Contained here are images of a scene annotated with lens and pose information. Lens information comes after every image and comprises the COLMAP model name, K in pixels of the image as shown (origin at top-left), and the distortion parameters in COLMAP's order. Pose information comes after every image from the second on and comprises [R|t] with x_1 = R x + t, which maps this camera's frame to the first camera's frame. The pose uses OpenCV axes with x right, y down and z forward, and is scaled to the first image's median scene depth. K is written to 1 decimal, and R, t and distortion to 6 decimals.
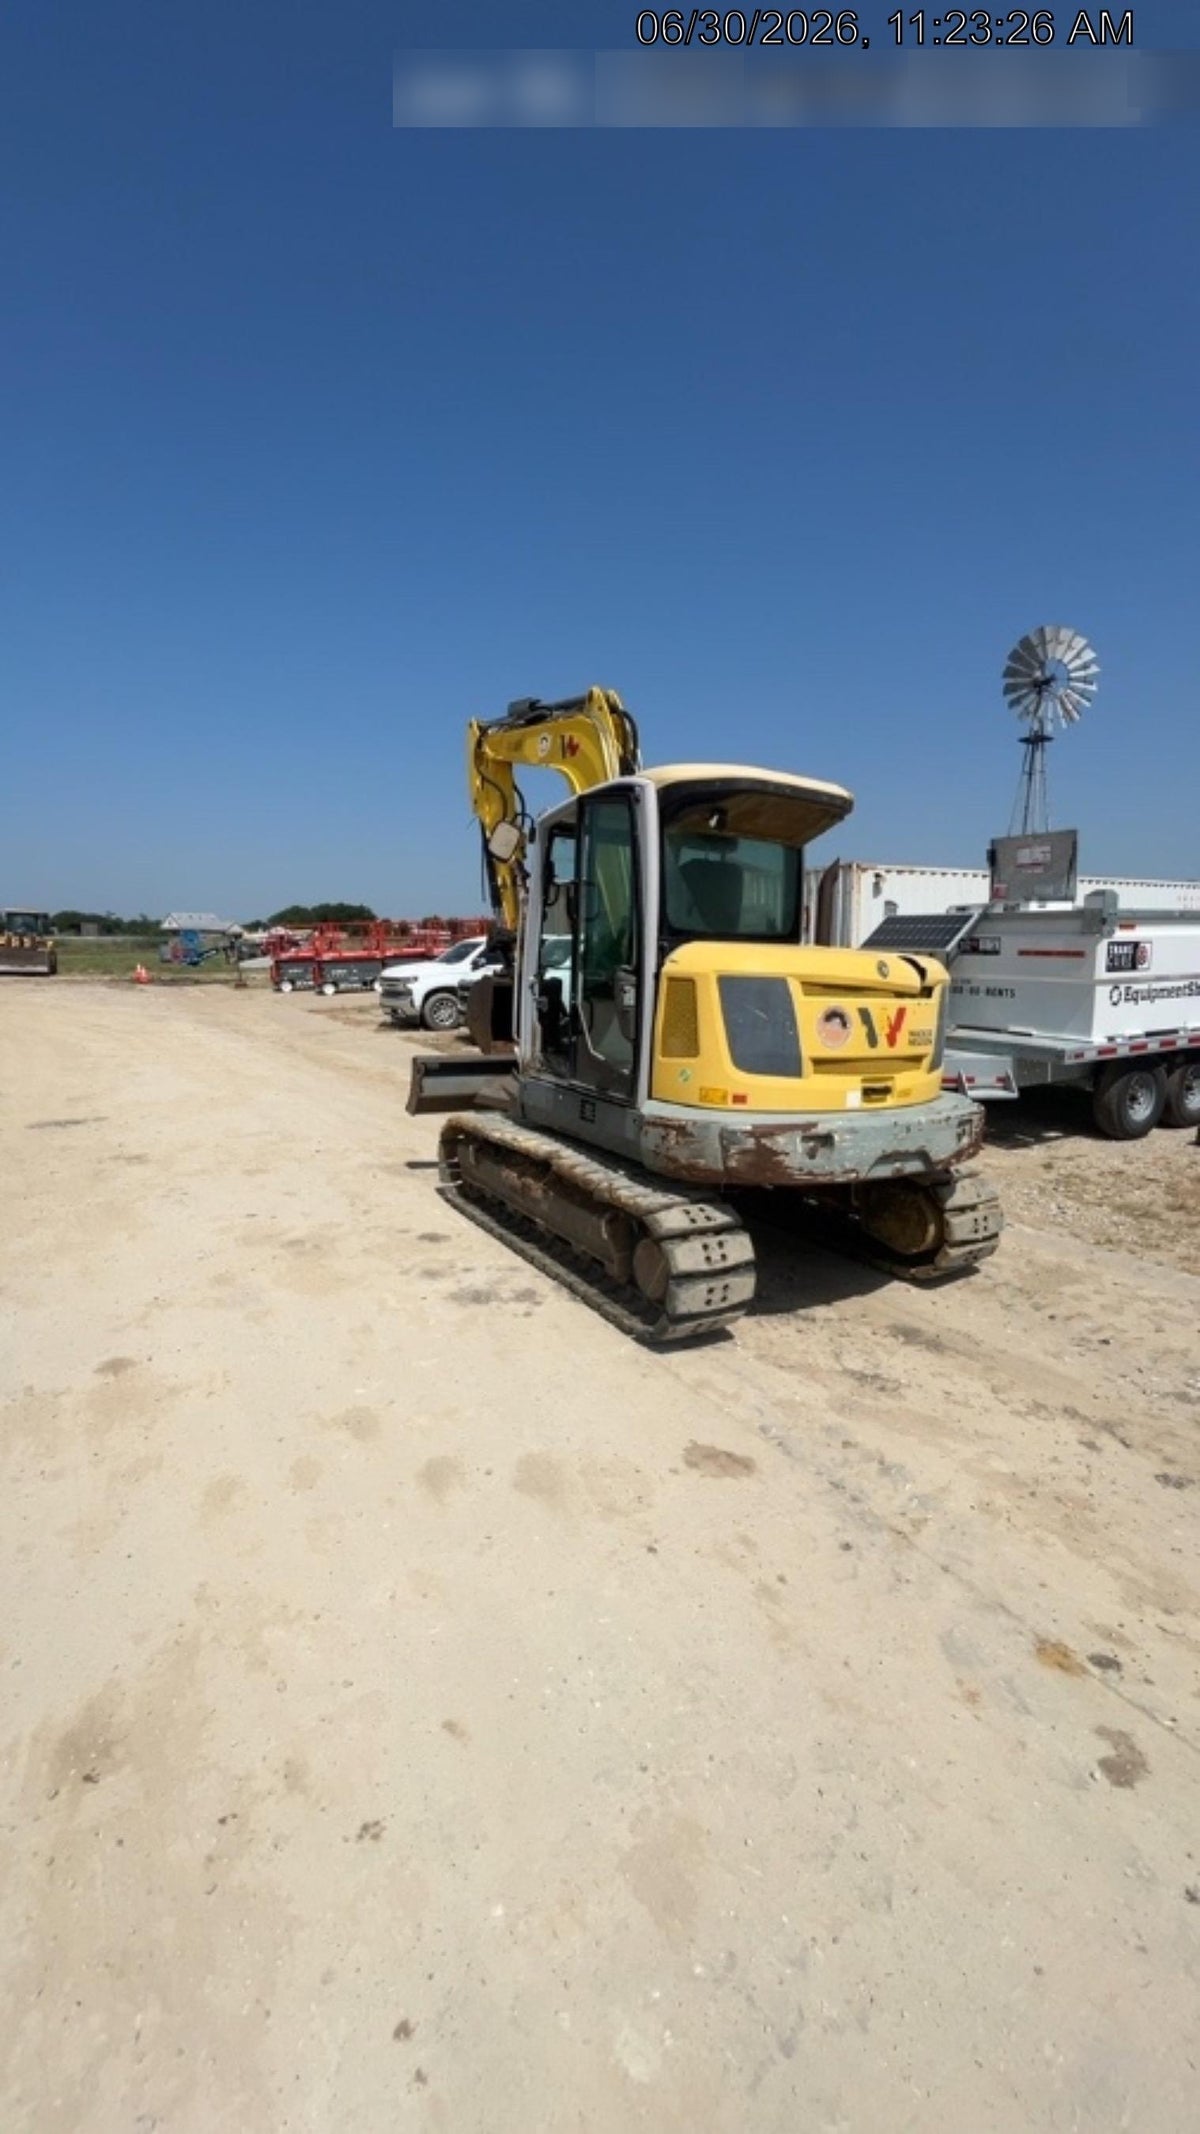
lens RADIAL K [[820.6, 0, 606.8], [0, 820.6, 1069.1], [0, 0, 1]] dist [-0.000096, 0.000012]
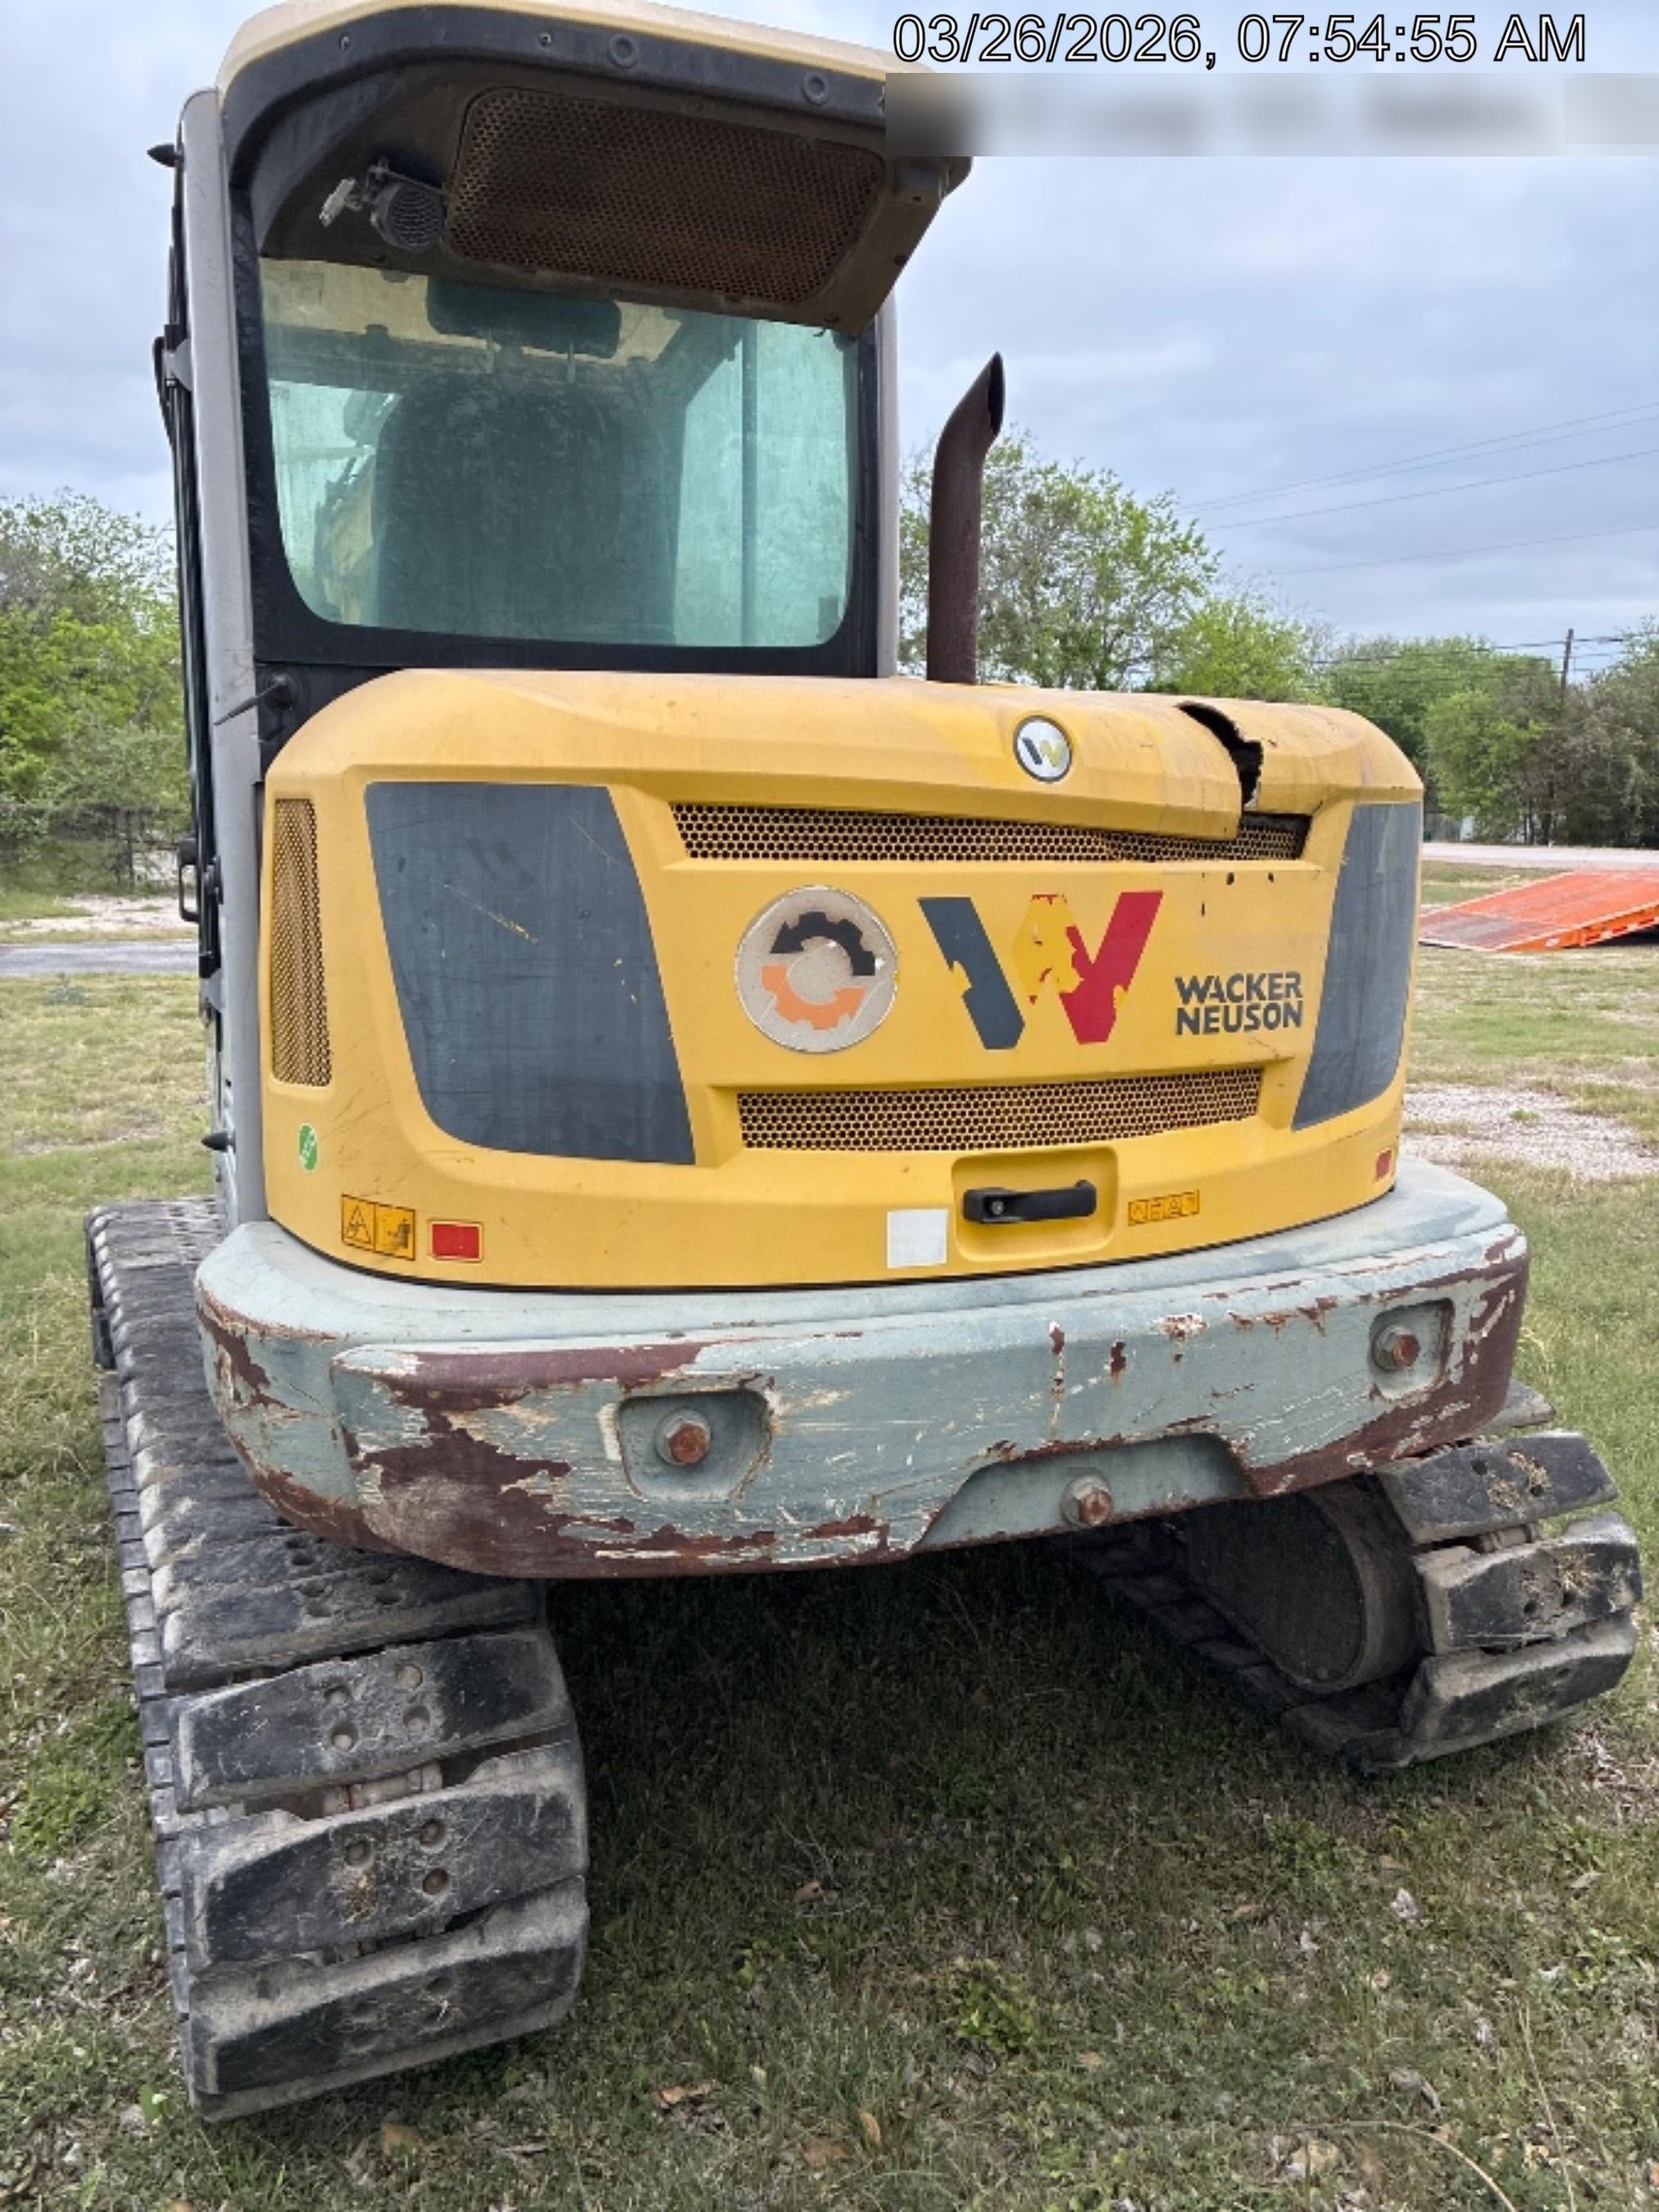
lens RADIAL K [[1618.4, 0, 833.1], [0, 1618.4, 1085.7], [0, 0, 1]] dist [0.041133, -0.004411]
pose [[0.985765, 0.004986, -0.168052, 0.369034], [0.002852, 0.998920, 0.046368, -0.039173], [0.168102, -0.046187, 0.984687, 0.483992]]
